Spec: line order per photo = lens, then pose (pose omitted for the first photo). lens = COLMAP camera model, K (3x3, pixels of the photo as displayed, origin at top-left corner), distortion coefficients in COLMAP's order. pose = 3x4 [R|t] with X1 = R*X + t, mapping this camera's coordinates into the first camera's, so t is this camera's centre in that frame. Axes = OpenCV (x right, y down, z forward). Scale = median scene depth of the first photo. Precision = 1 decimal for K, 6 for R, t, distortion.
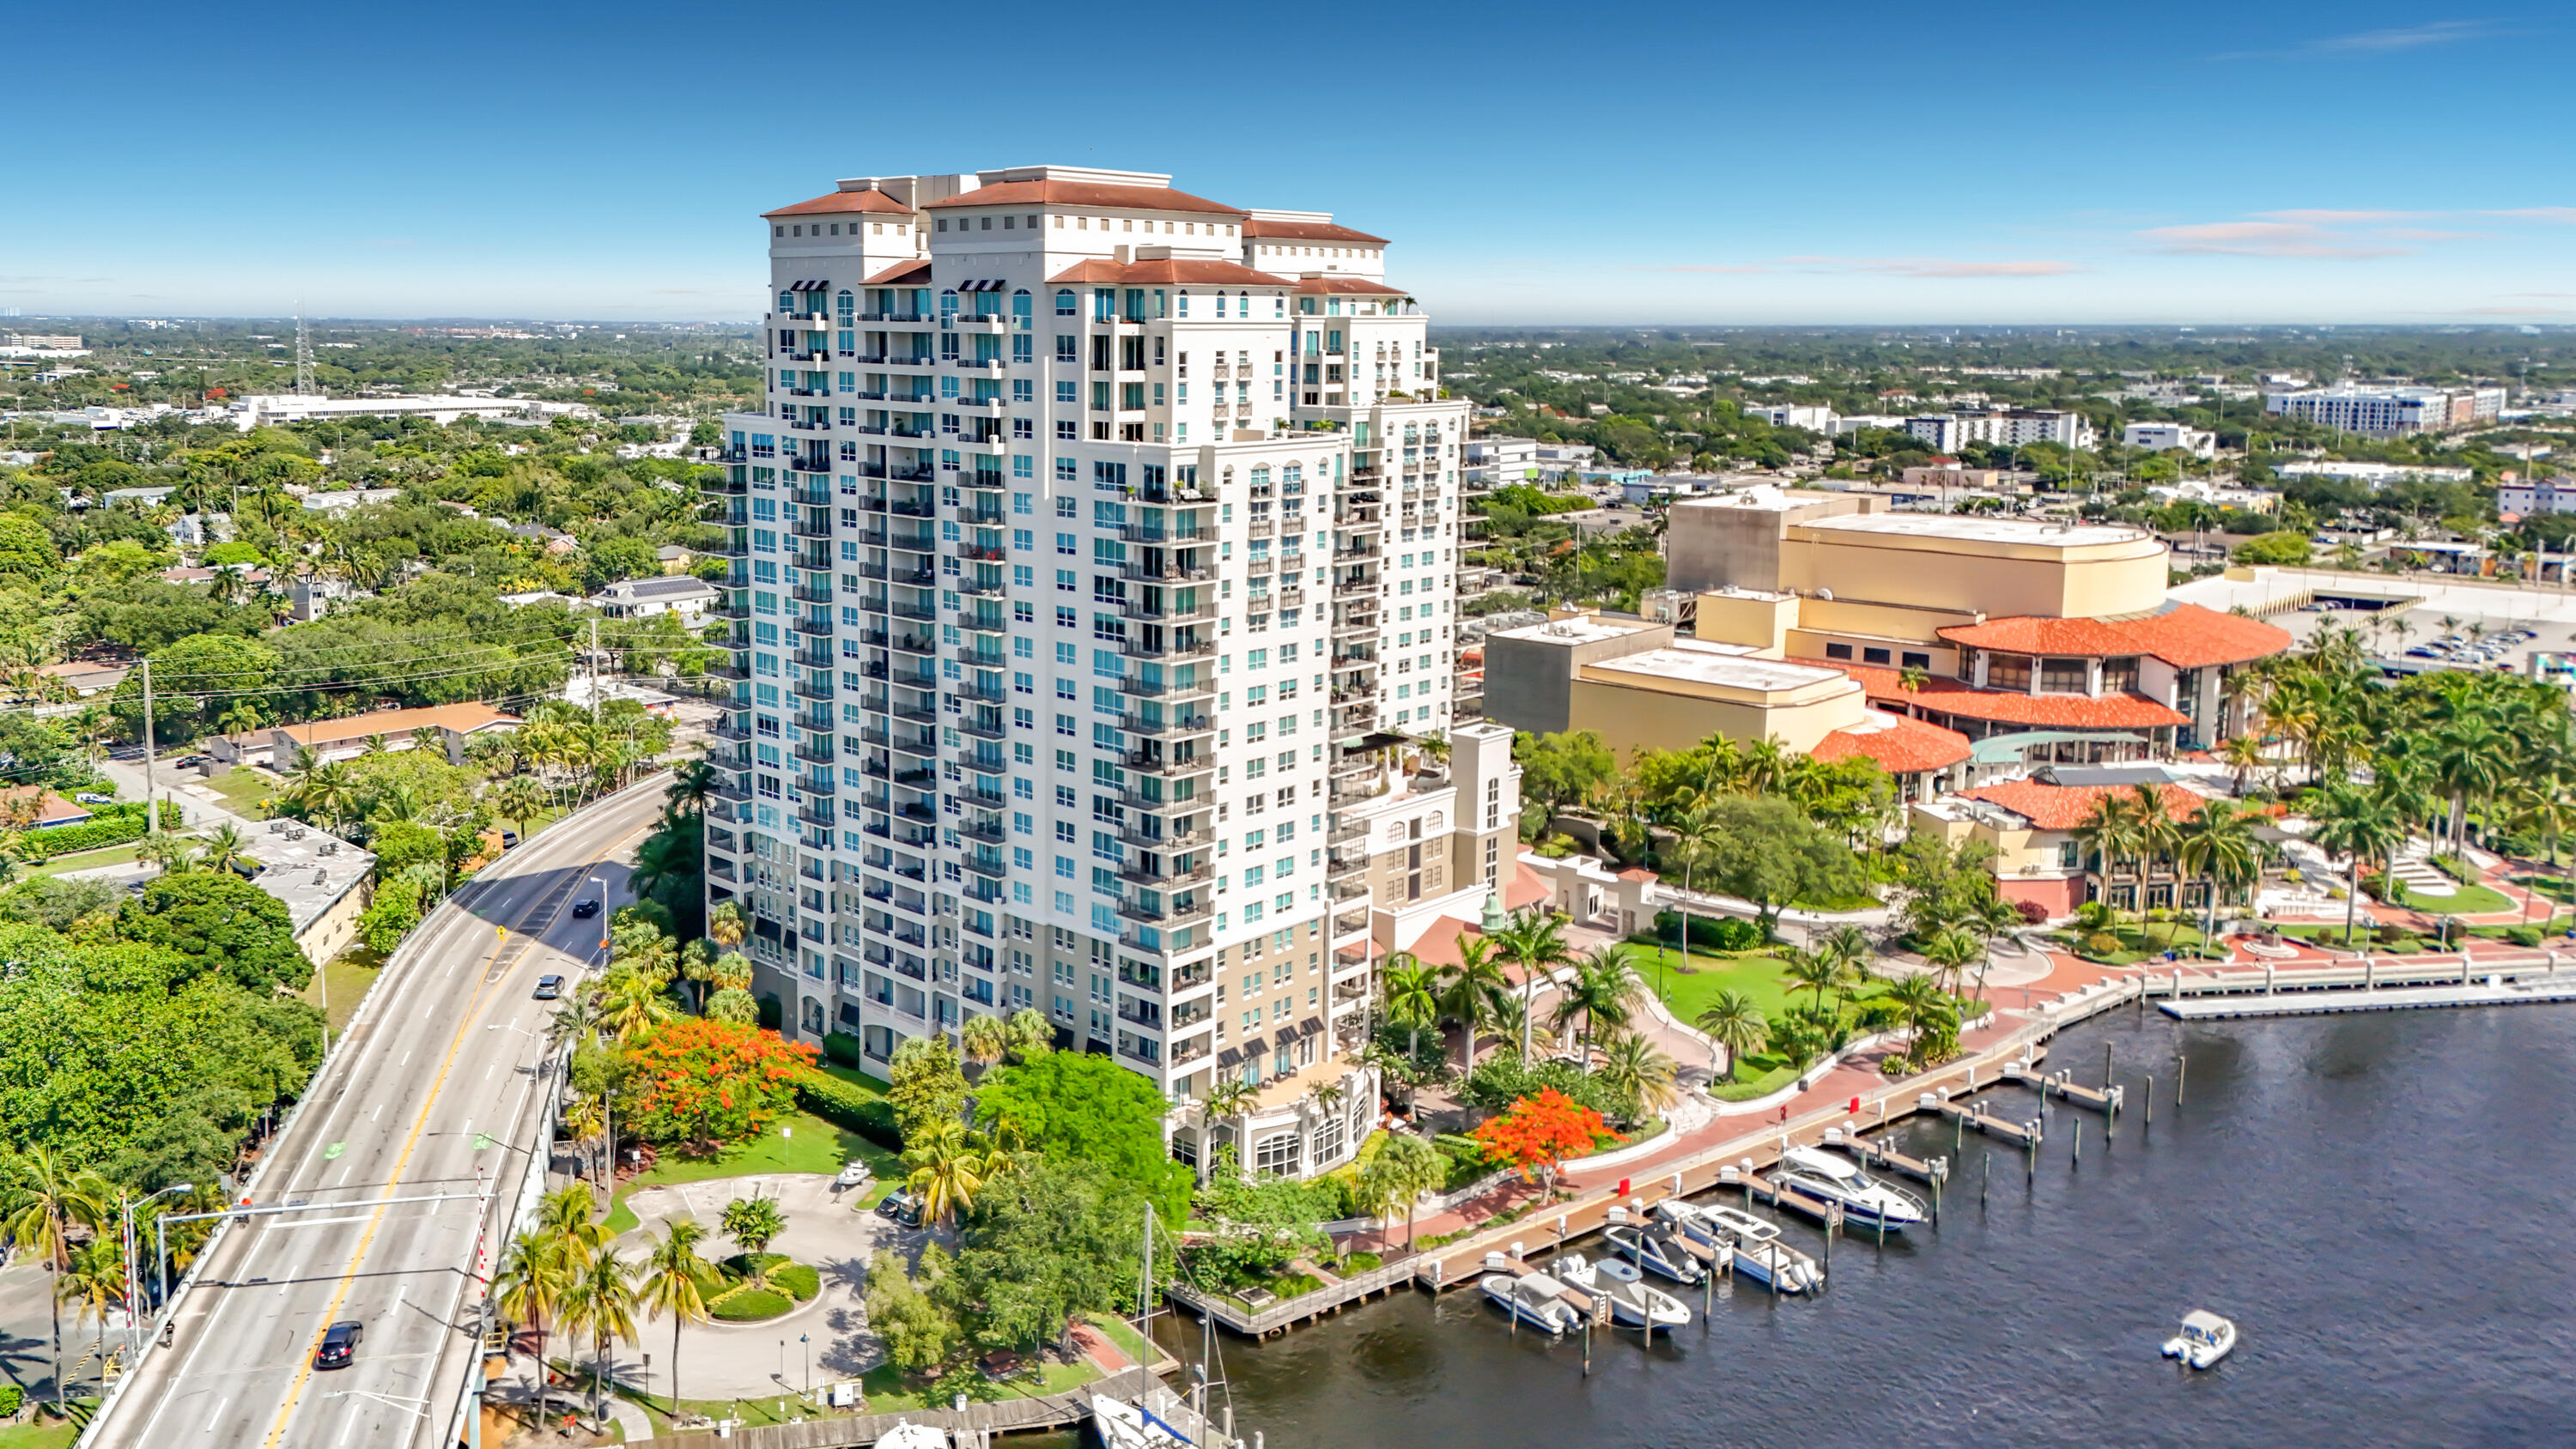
lens RADIAL K [[1927.8, 0, 1013.3], [0, 1927.8, 647.6], [0, 0, 1]] dist [0.046433, -0.001847]
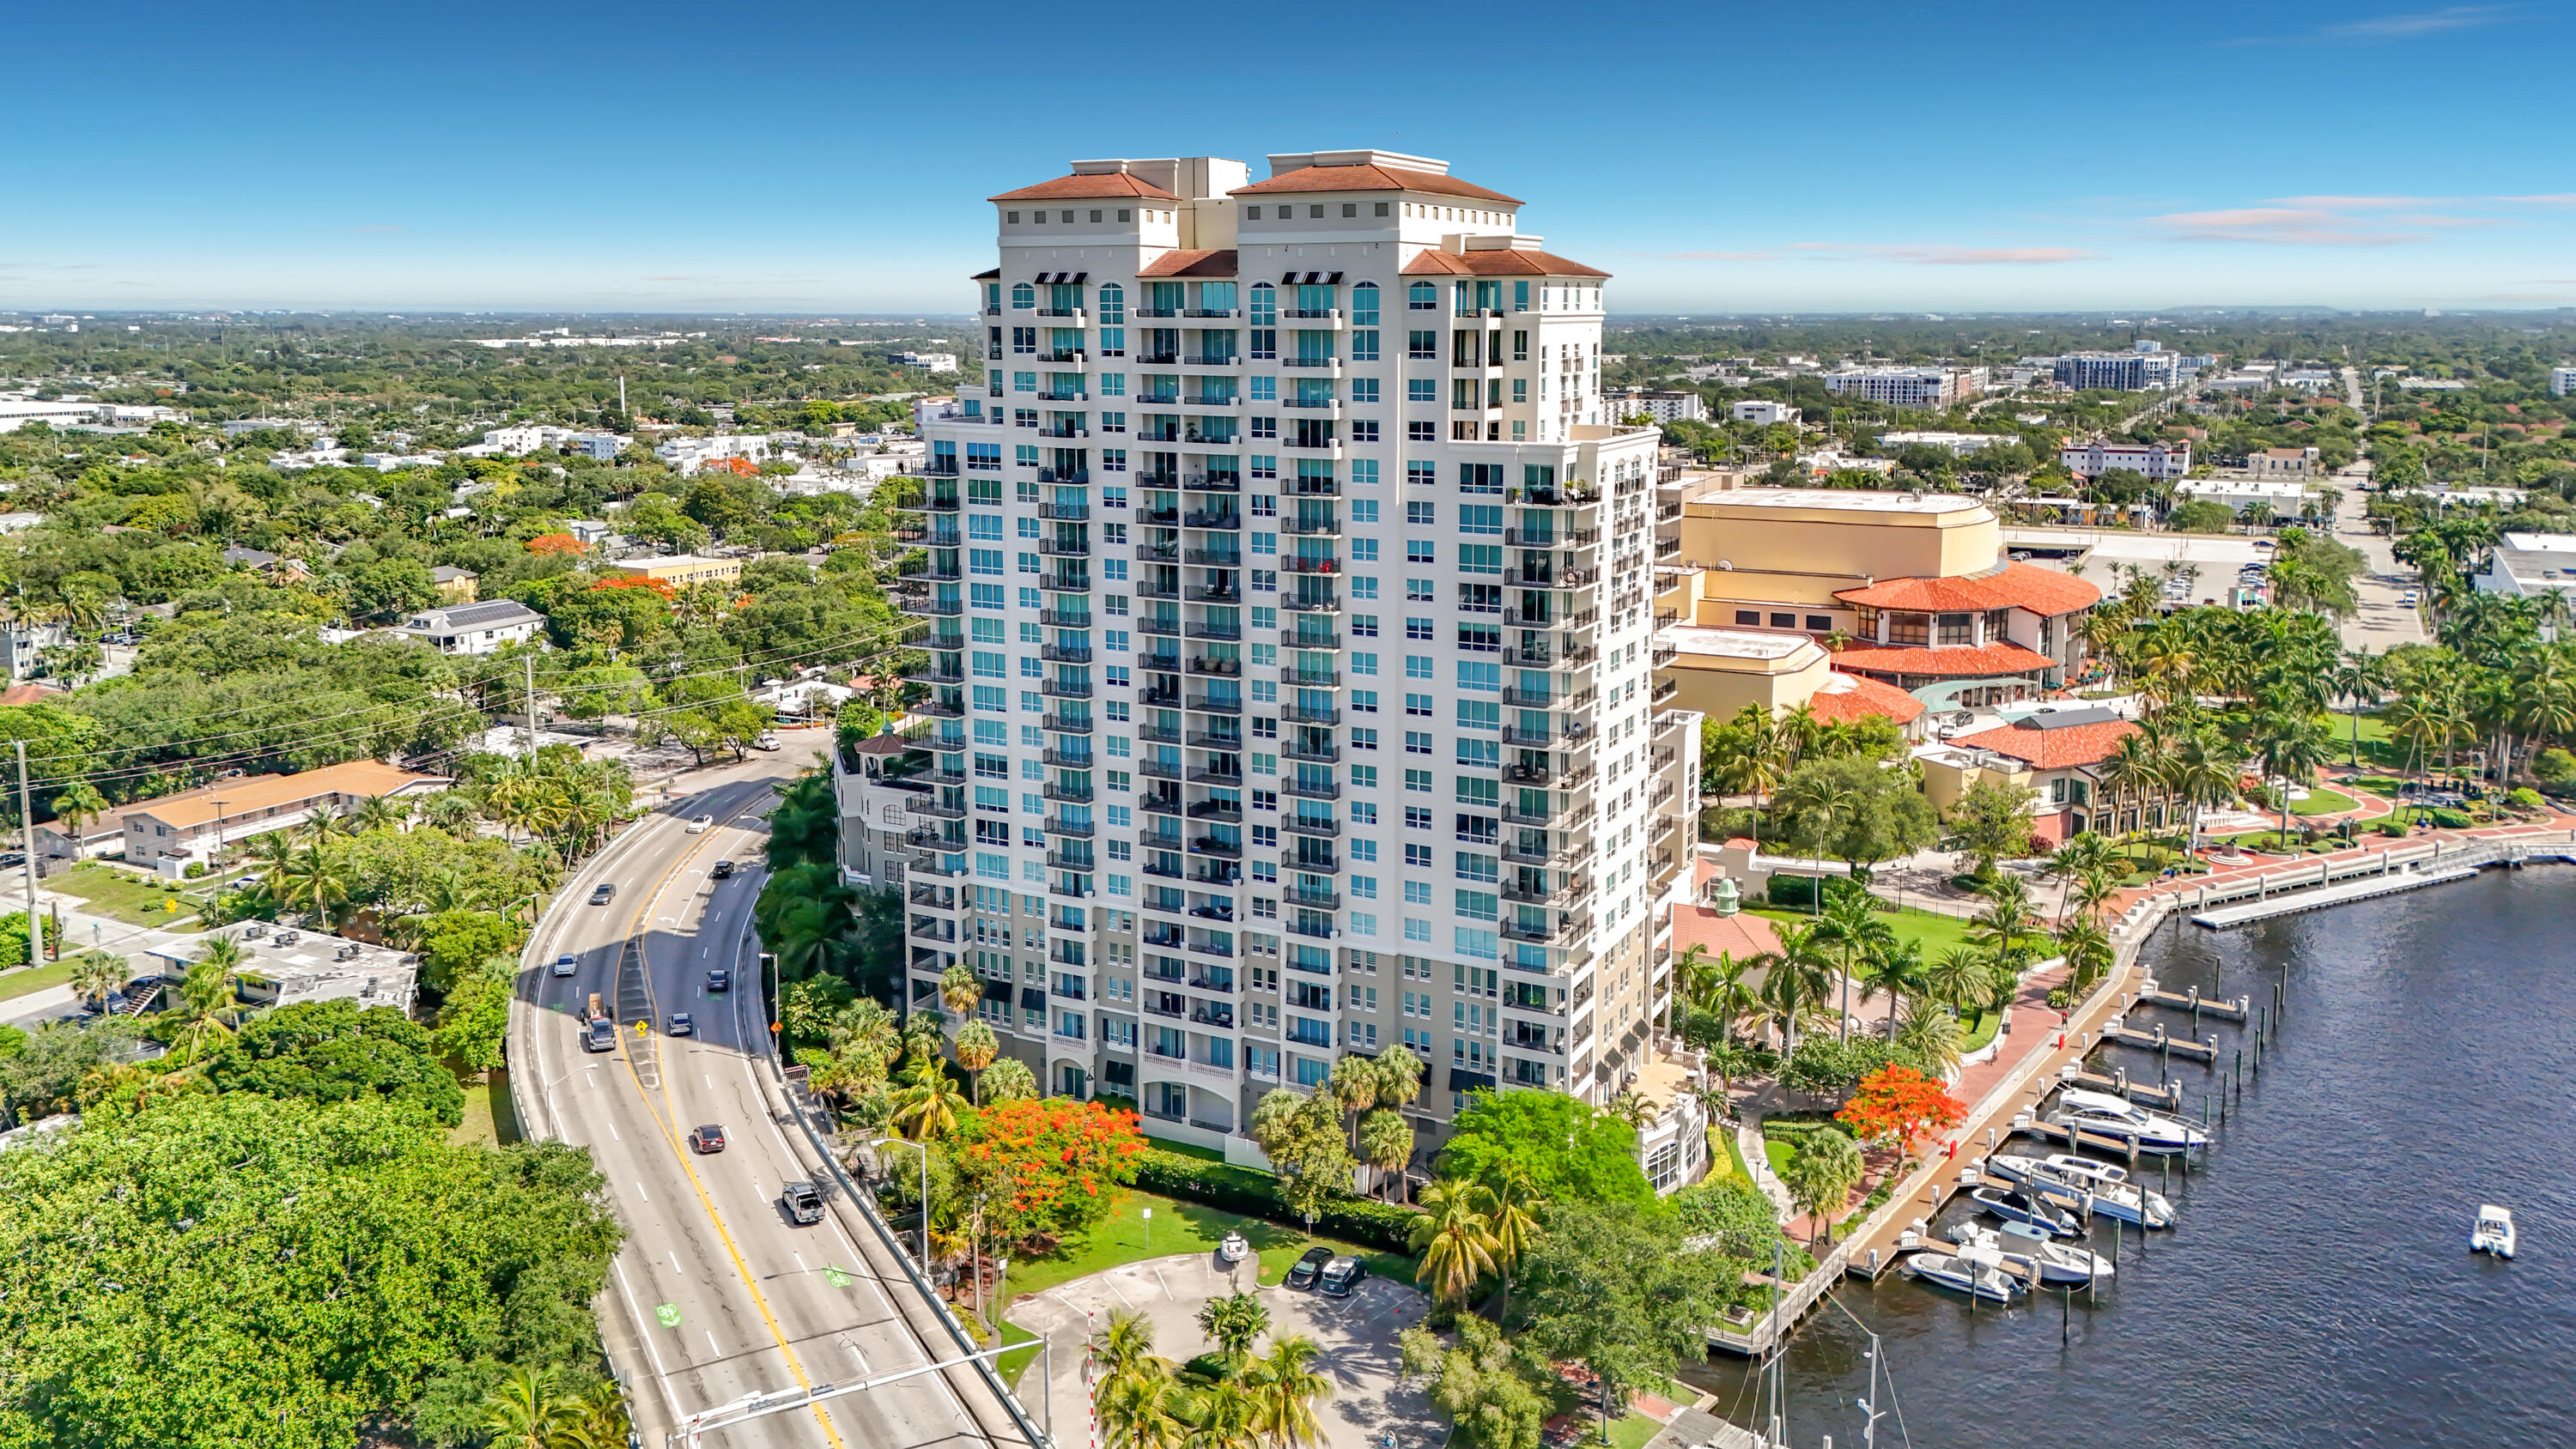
lens RADIAL K [[1922.5, 0, 1242.3], [0, 1922.5, 657.2], [0, 0, 1]] dist [0.064808, -0.046834]
pose [[0.952400, -0.059405, 0.299007, -0.317394], [0.056556, 0.998234, 0.018179, -0.022599], [-0.299559, -0.000403, 0.954078, 0.117704]]
